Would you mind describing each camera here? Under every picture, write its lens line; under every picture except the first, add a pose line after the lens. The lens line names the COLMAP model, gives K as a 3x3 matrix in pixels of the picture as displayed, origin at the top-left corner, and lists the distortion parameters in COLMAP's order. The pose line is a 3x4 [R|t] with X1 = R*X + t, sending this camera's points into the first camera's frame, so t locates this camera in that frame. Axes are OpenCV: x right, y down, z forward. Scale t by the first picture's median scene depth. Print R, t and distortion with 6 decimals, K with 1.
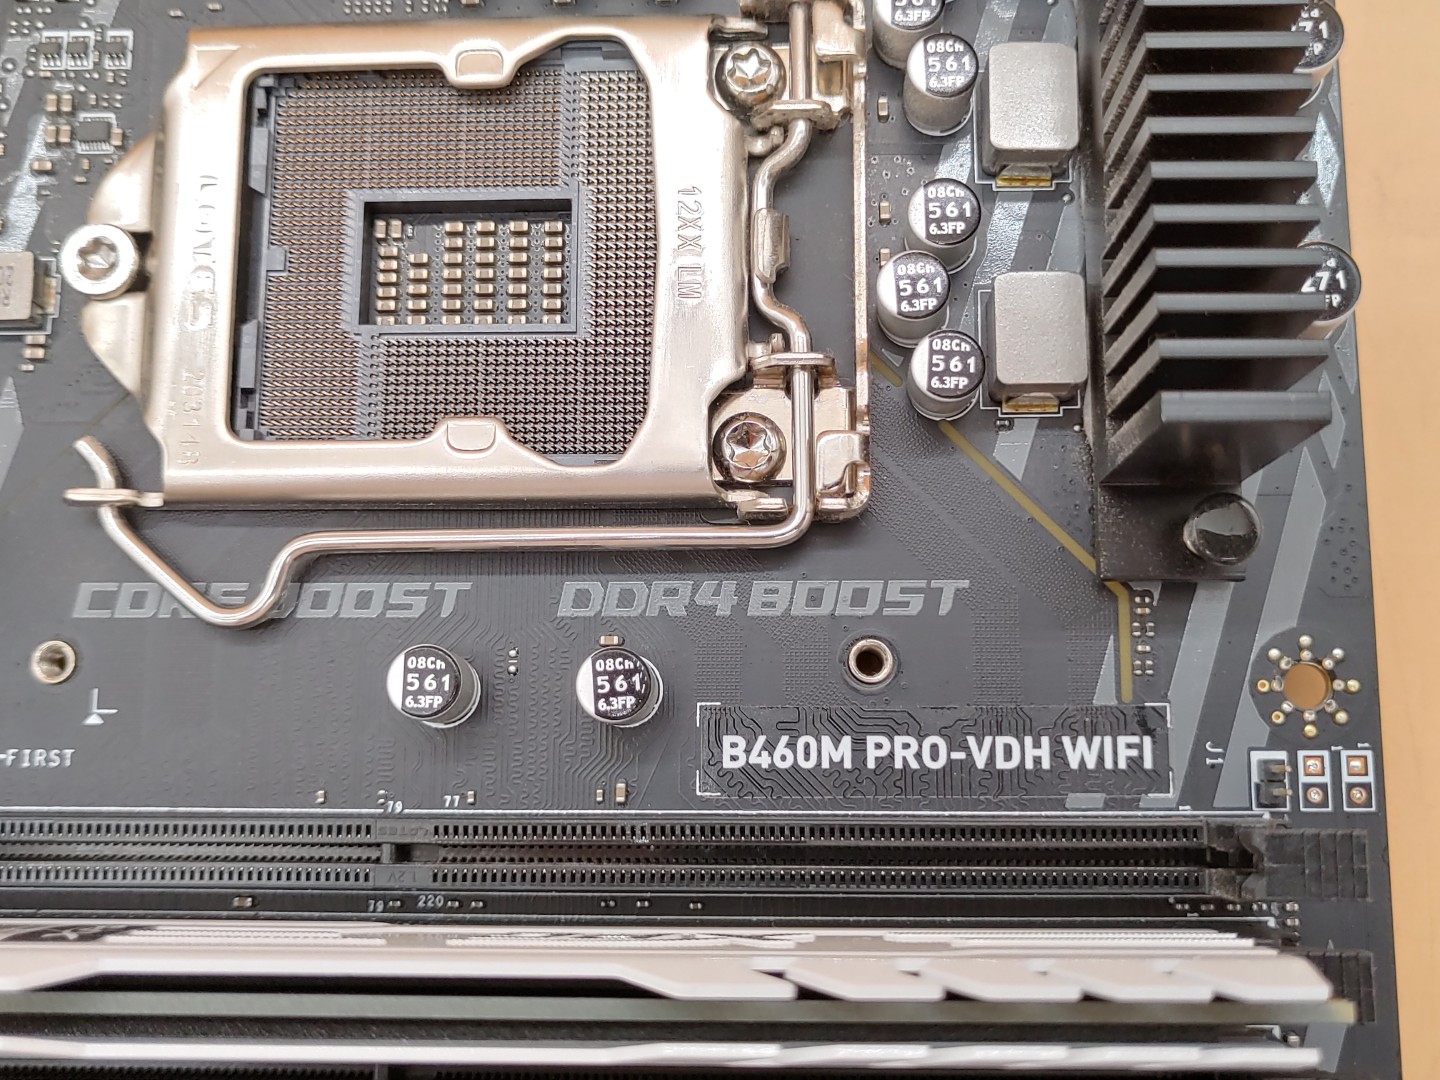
lens RADIAL K [[1547.6, 0, 721.0], [0, 1547.6, 539.9], [0, 0, 1]] dist [0.000469, 0.000000]
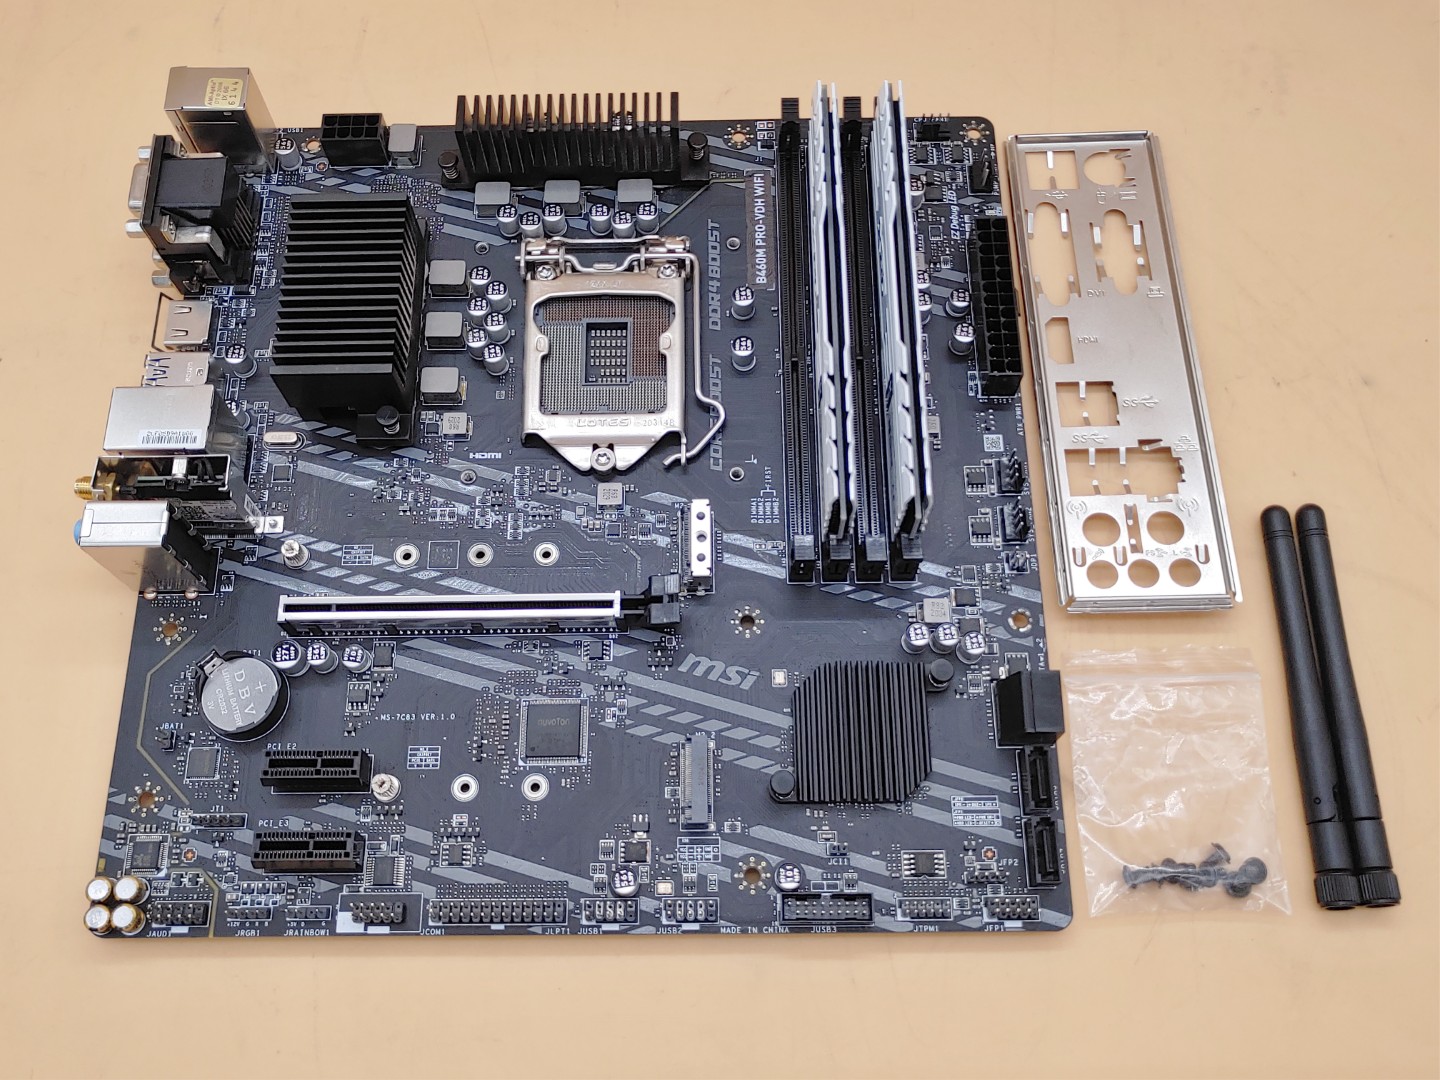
lens RADIAL K [[1295.0, 0, 720.1], [0, 1295.0, 541.1], [0, 0, 1]] dist [-0.002422, -0.000753]
pose [[-0.011714, -0.923894, 0.382468, -1.555400], [0.988667, 0.046550, 0.142728, -0.317064], [-0.149669, 0.379805, 0.912878, -1.292018]]
